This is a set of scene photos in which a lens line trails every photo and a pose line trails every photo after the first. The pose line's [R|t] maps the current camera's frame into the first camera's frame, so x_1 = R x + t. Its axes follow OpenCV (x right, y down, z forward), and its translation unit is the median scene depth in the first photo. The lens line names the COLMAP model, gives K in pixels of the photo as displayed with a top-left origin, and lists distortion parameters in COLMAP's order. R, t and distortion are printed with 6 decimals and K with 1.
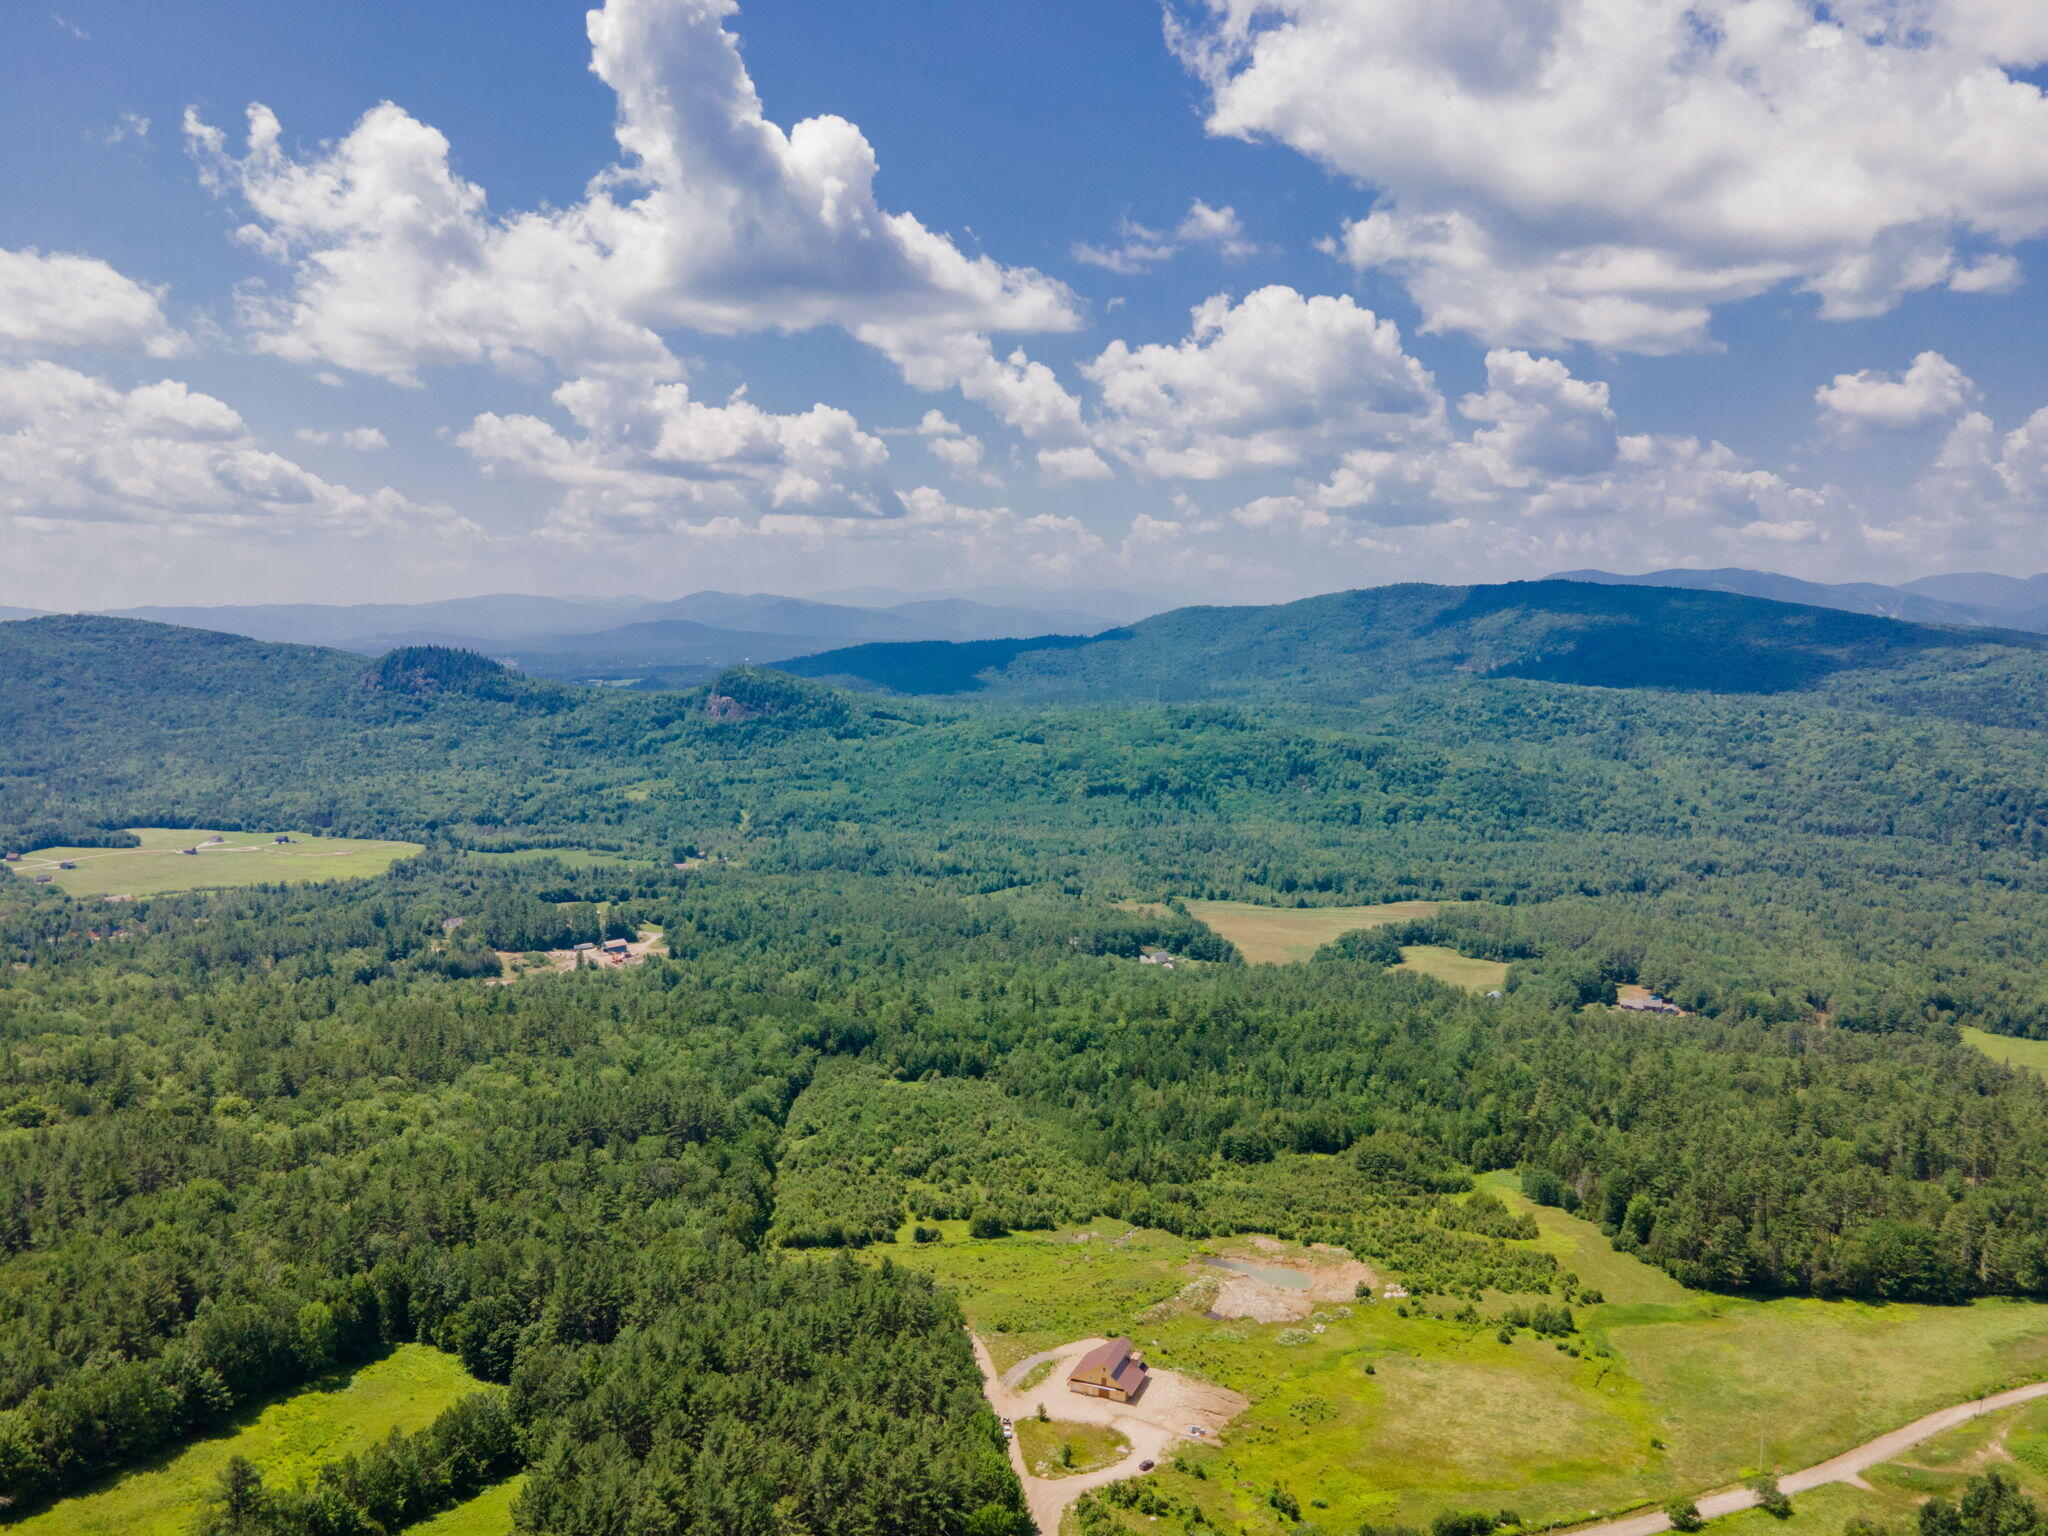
lens RADIAL K [[1496.9, 0, 1021.8], [0, 1496.9, 761.5], [0, 0, 1]] dist [0.016413, 0.047005]
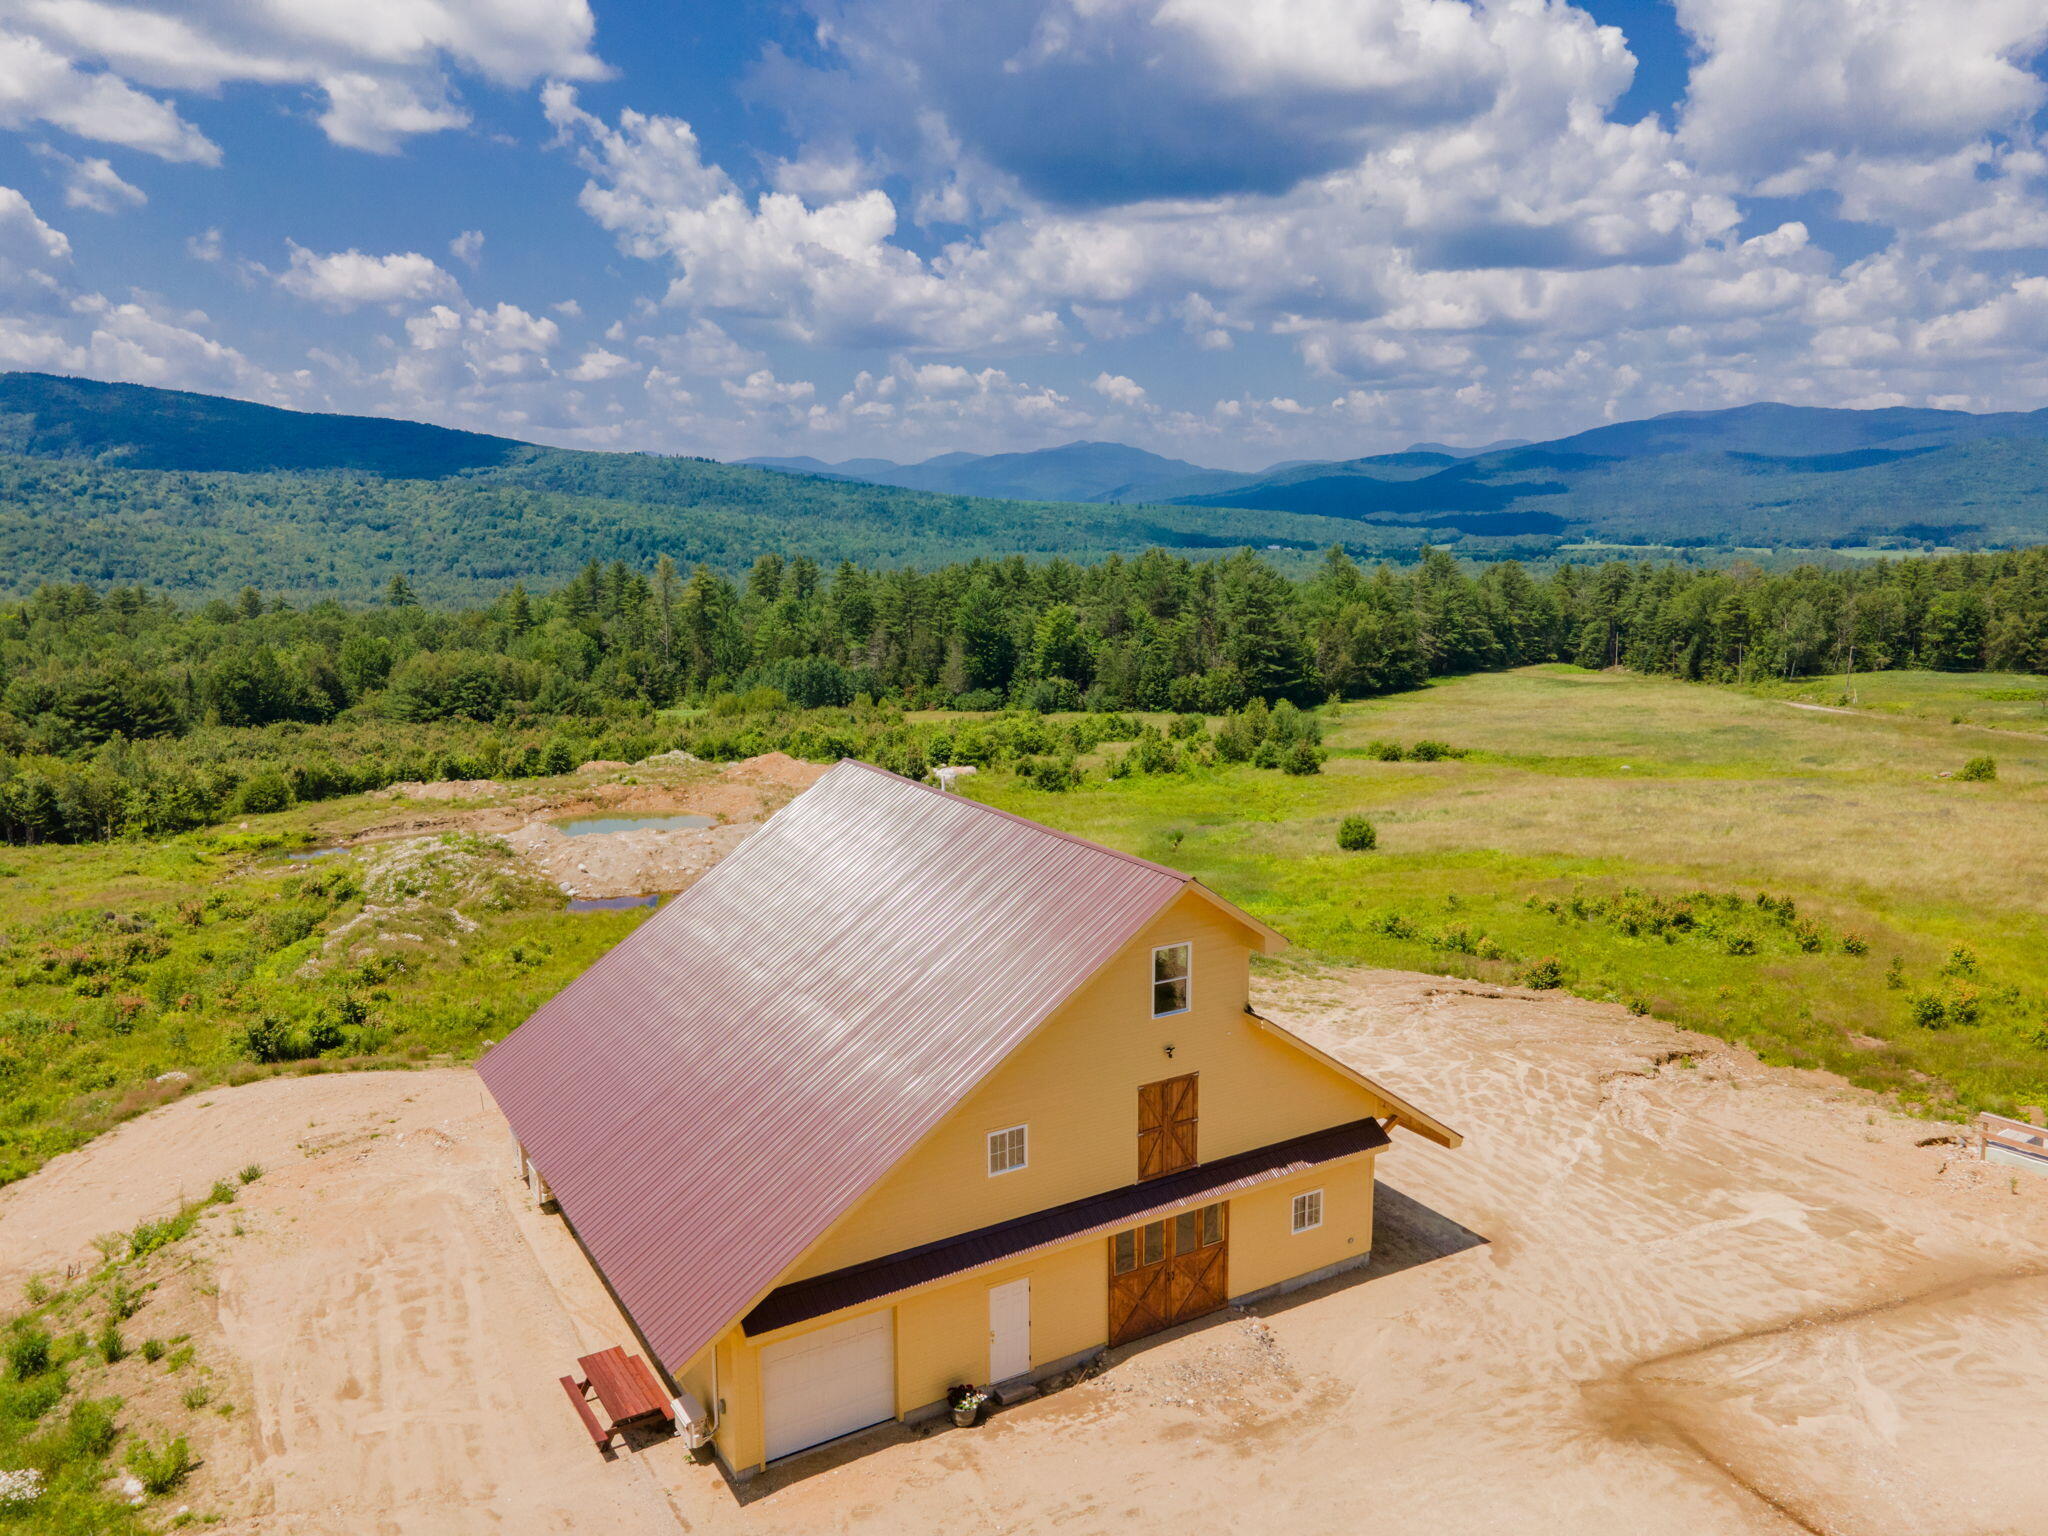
lens RADIAL K [[1496.9, 0, 1027.0], [0, 1496.9, 770.3], [0, 0, 1]] dist [0.016413, 0.047005]
pose [[0.593840, -0.145639, 0.791292, -0.001220], [0.083194, 0.989324, 0.119653, 0.060382], [-0.800270, -0.005224, 0.599617, 0.150670]]
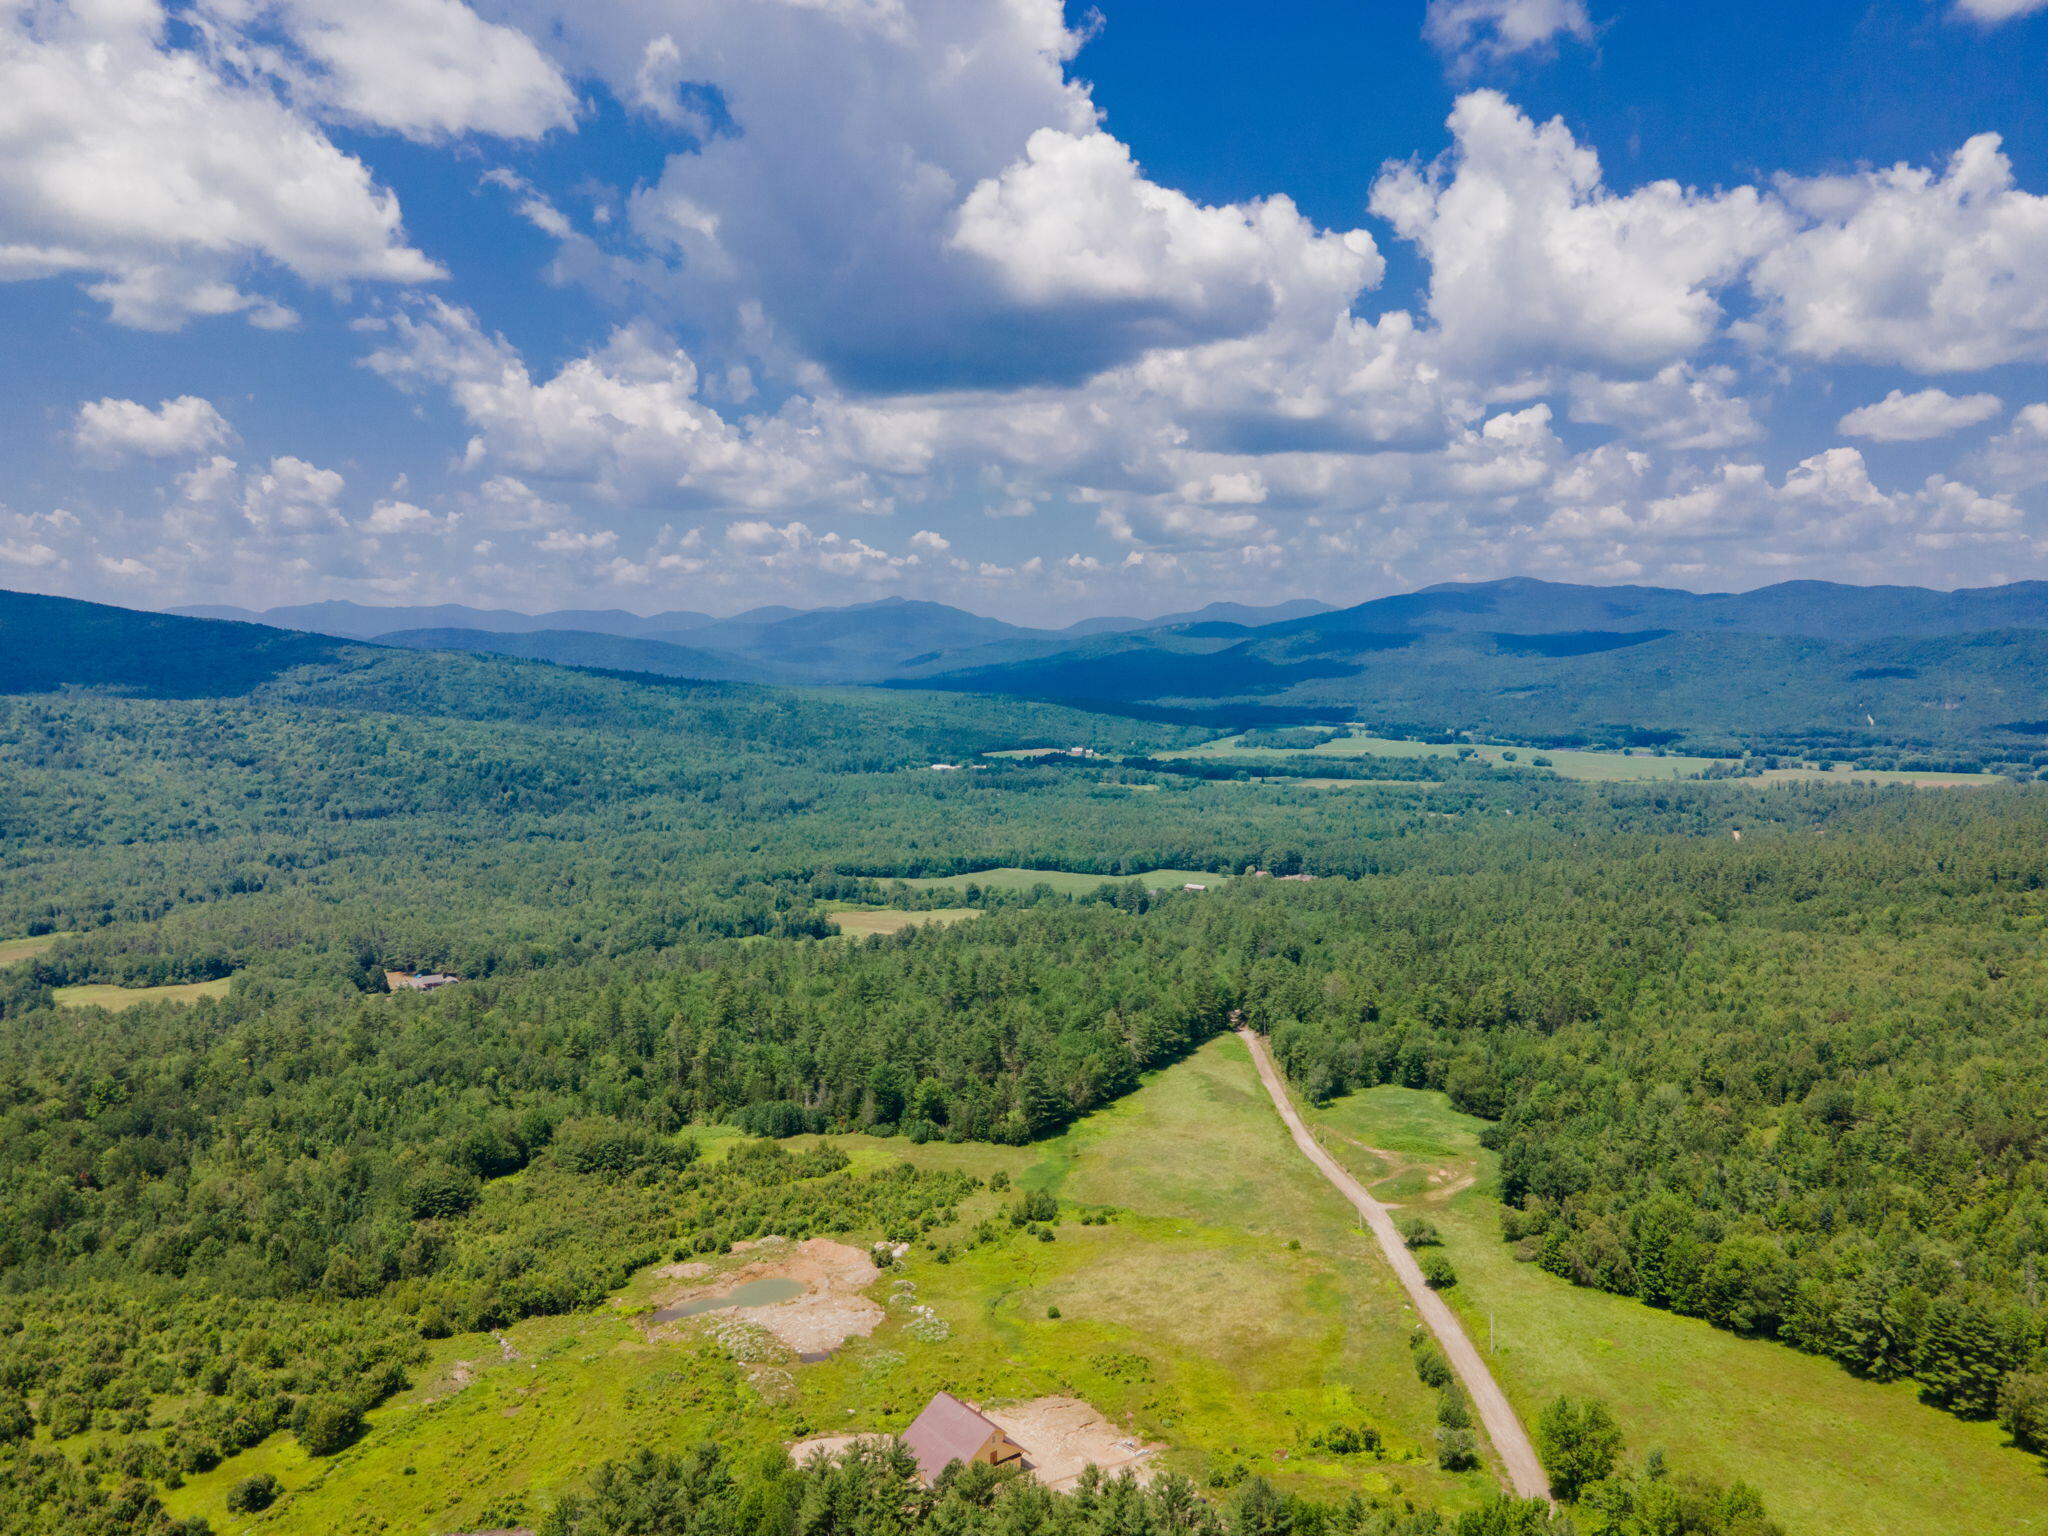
lens RADIAL K [[1496.9, 0, 1024.4], [0, 1496.9, 708.9], [0, 0, 1]] dist [0.016413, 0.047005]
pose [[0.491491, -0.036699, 0.870109, -0.076239], [0.086634, 0.996216, -0.006918, 0.015745], [-0.866563, 0.078781, 0.492811, 0.101624]]
